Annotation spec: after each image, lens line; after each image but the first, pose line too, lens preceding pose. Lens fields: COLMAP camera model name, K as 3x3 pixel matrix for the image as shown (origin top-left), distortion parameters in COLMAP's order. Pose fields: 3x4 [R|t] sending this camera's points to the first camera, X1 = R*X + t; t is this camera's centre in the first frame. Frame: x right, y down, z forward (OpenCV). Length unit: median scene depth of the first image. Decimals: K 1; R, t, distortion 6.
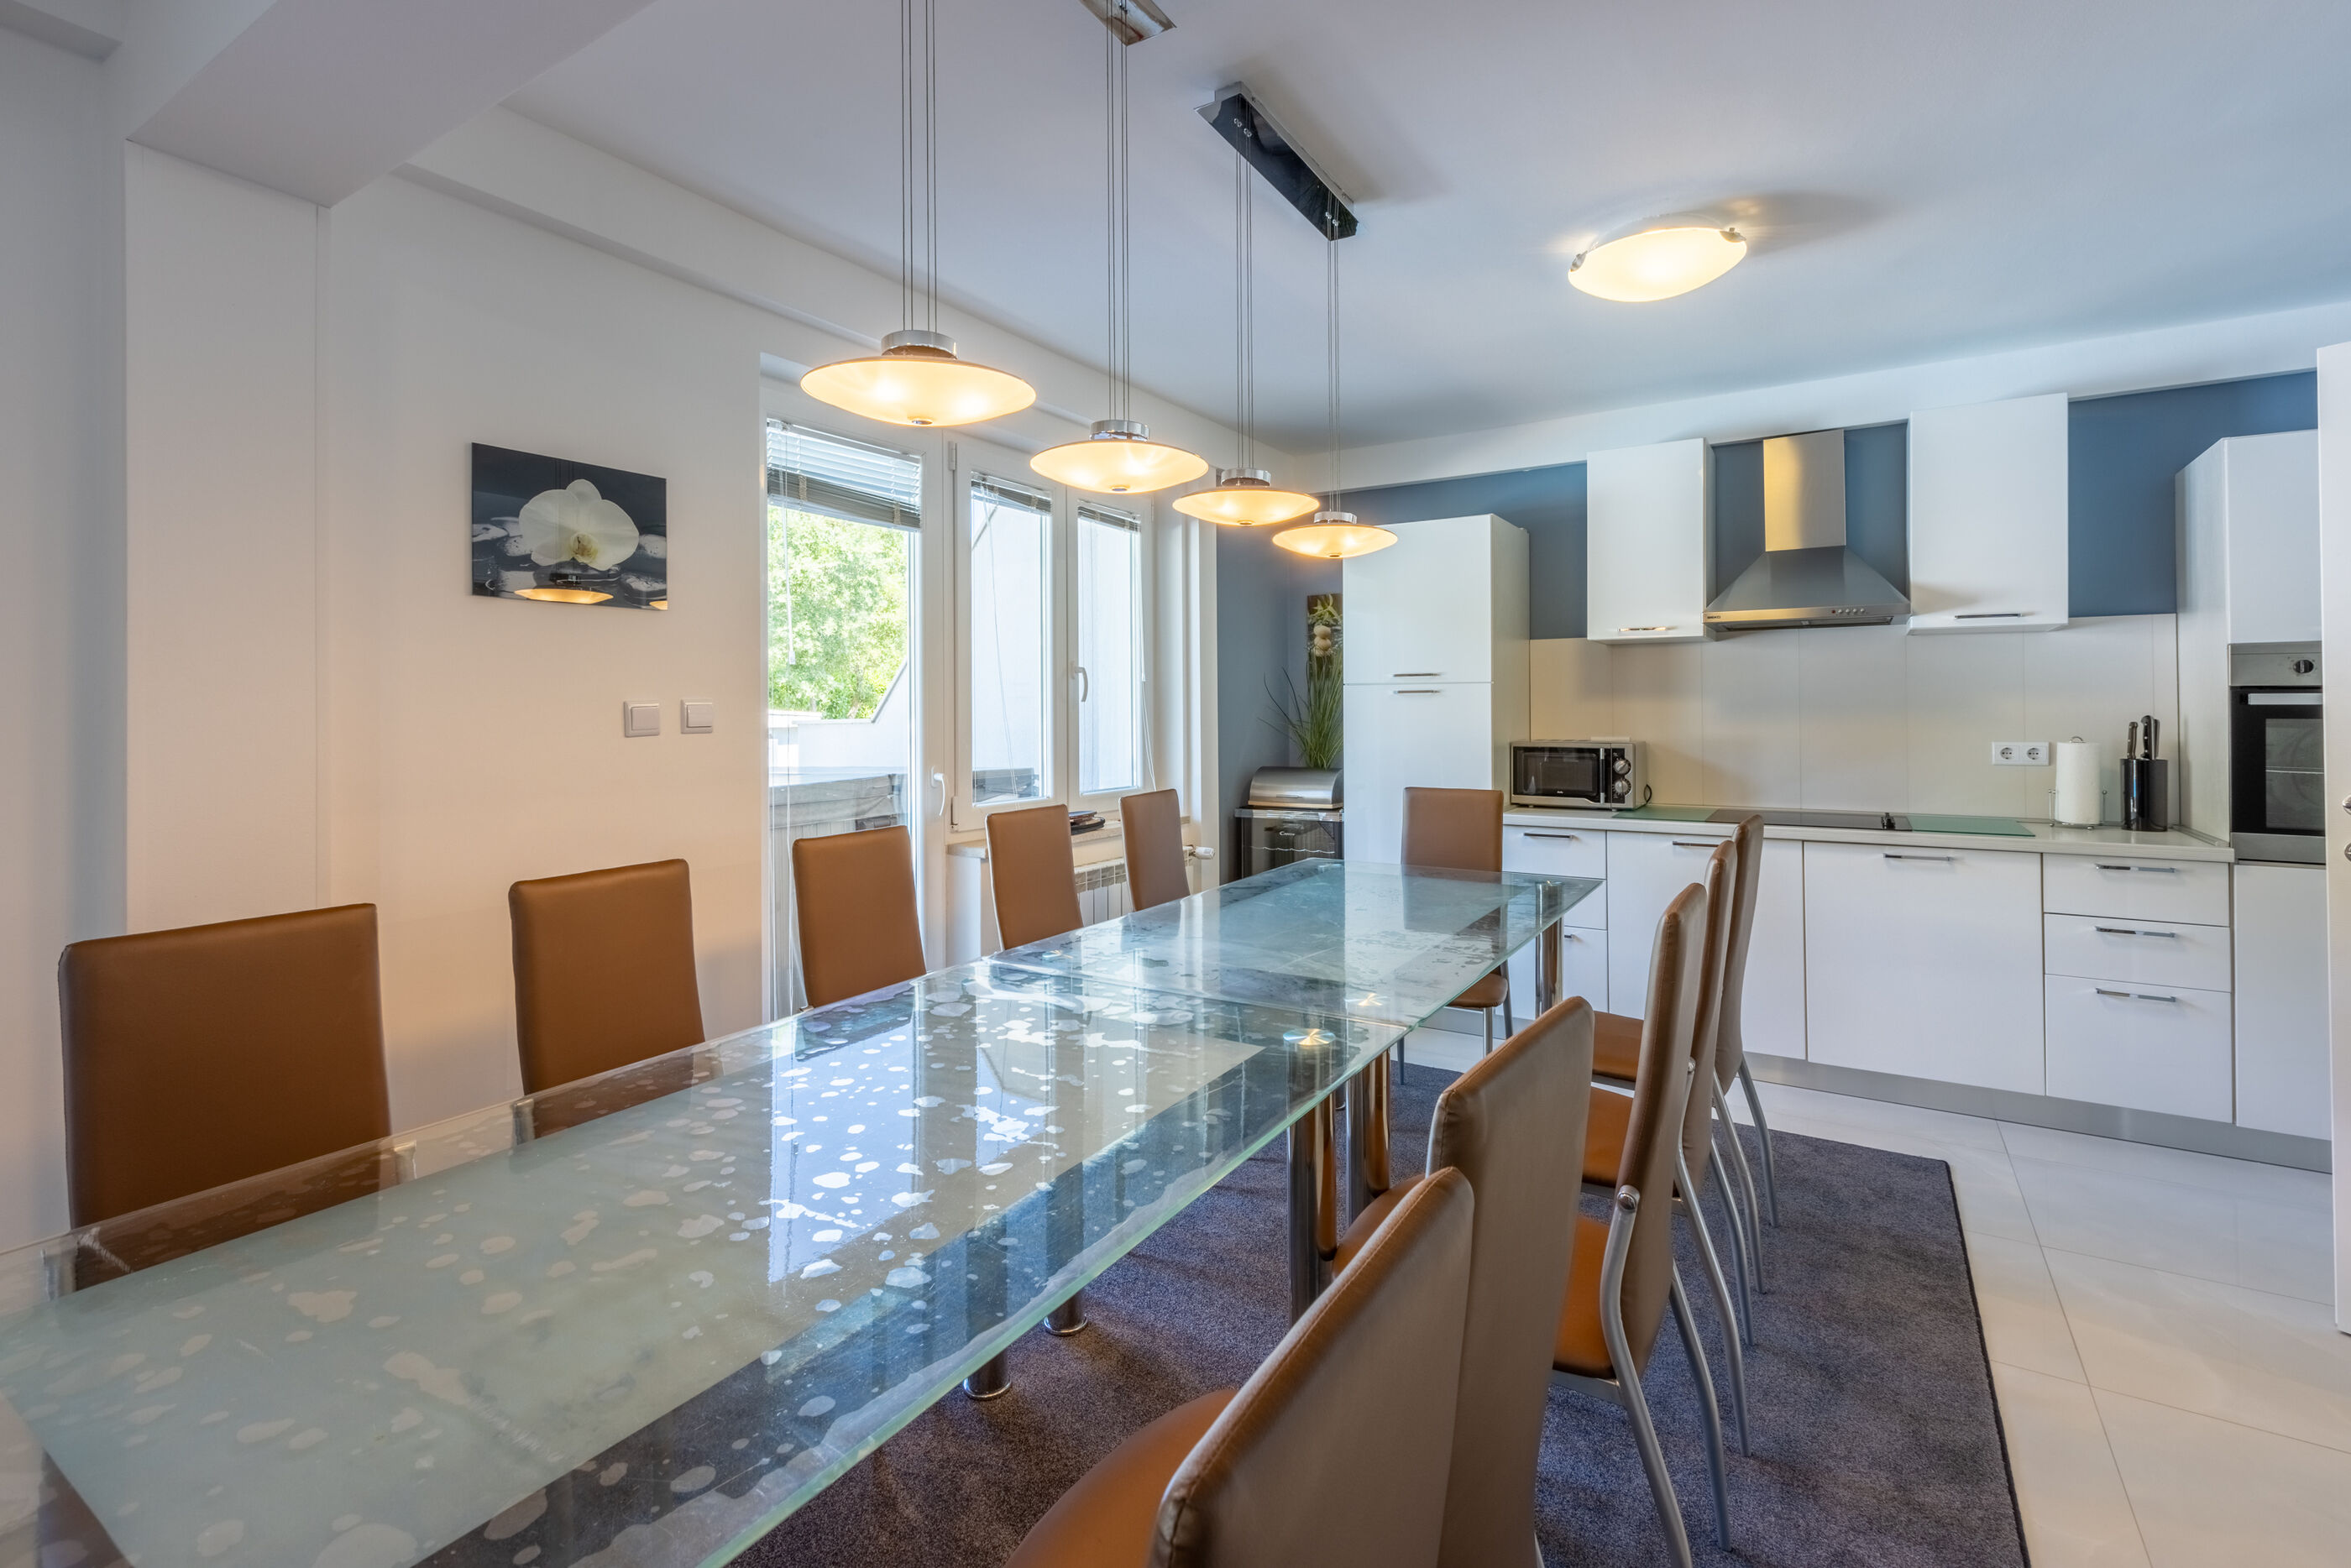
lens RADIAL K [[1066.7, 0, 1161.7], [0, 1066.7, 702.1], [0, 0, 1]] dist [-0.001348, 0.001173]
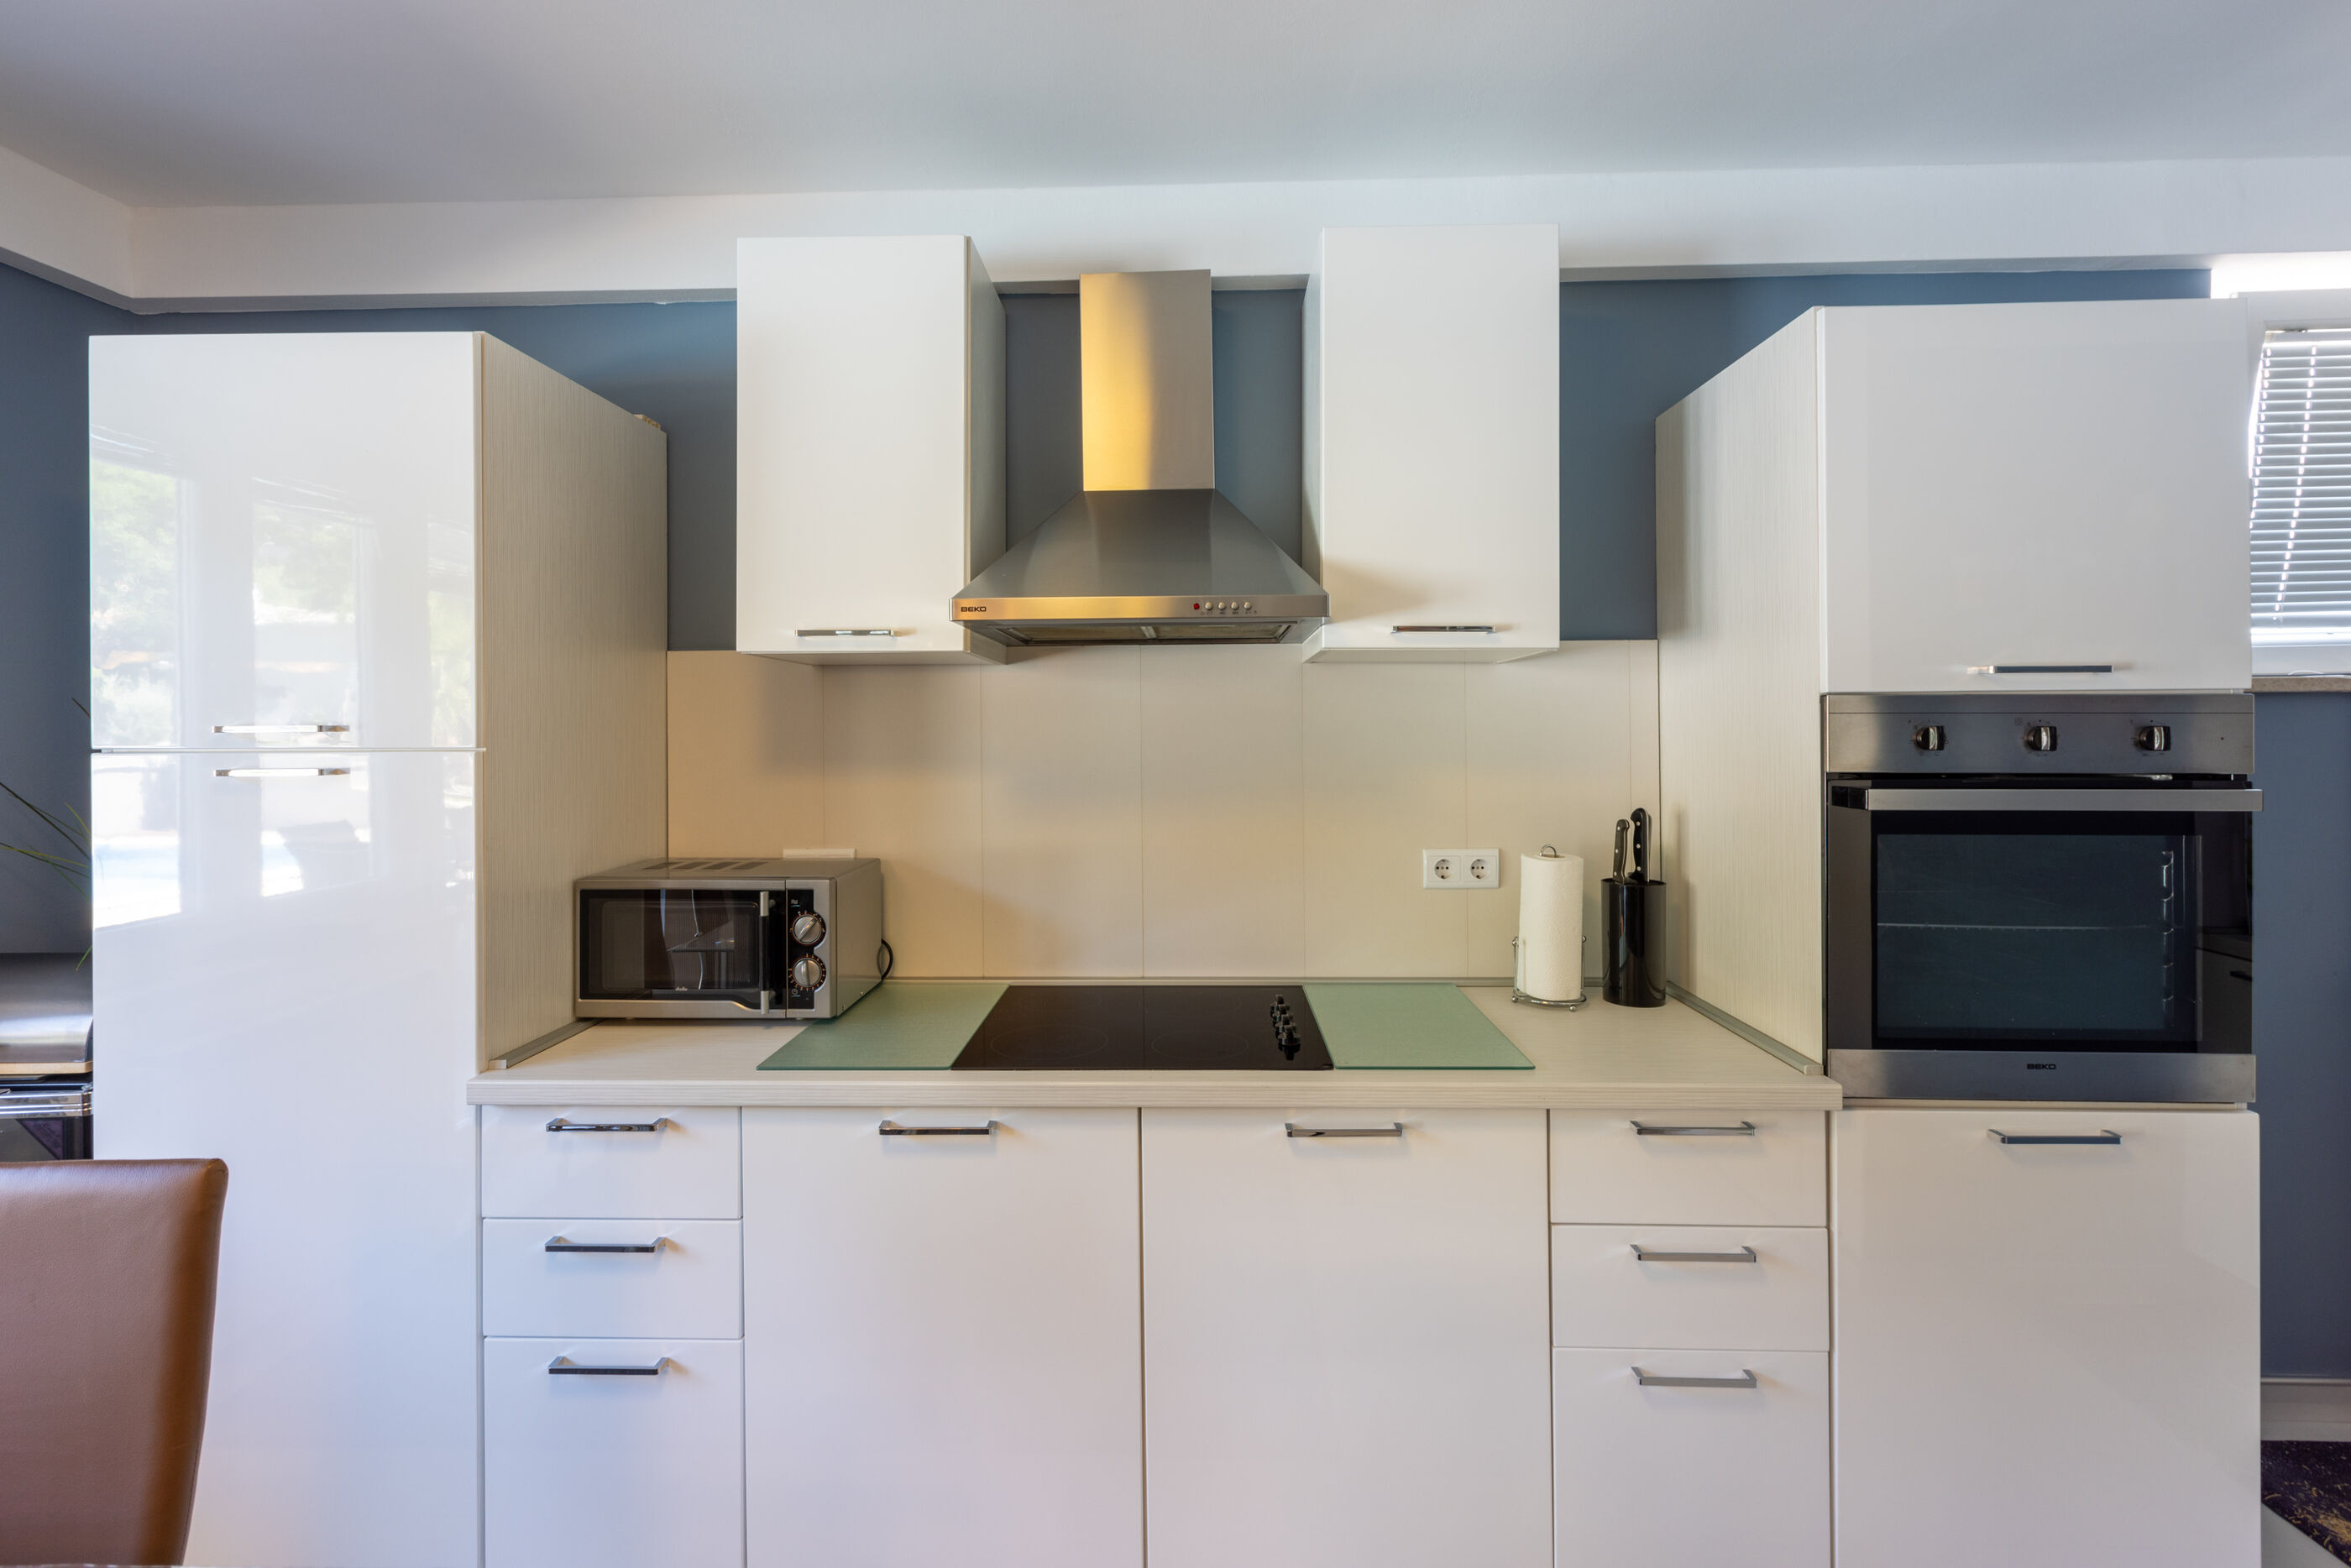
lens RADIAL K [[1066.7, 0, 1158.1], [0, 1066.7, 727.7], [0, 0, 1]] dist [-0.001348, 0.001173]
pose [[0.861822, 0.001384, 0.507209, 0.366667], [-0.002590, 0.999995, 0.001672, -0.031294], [-0.507204, -0.002754, 0.861821, 0.586736]]
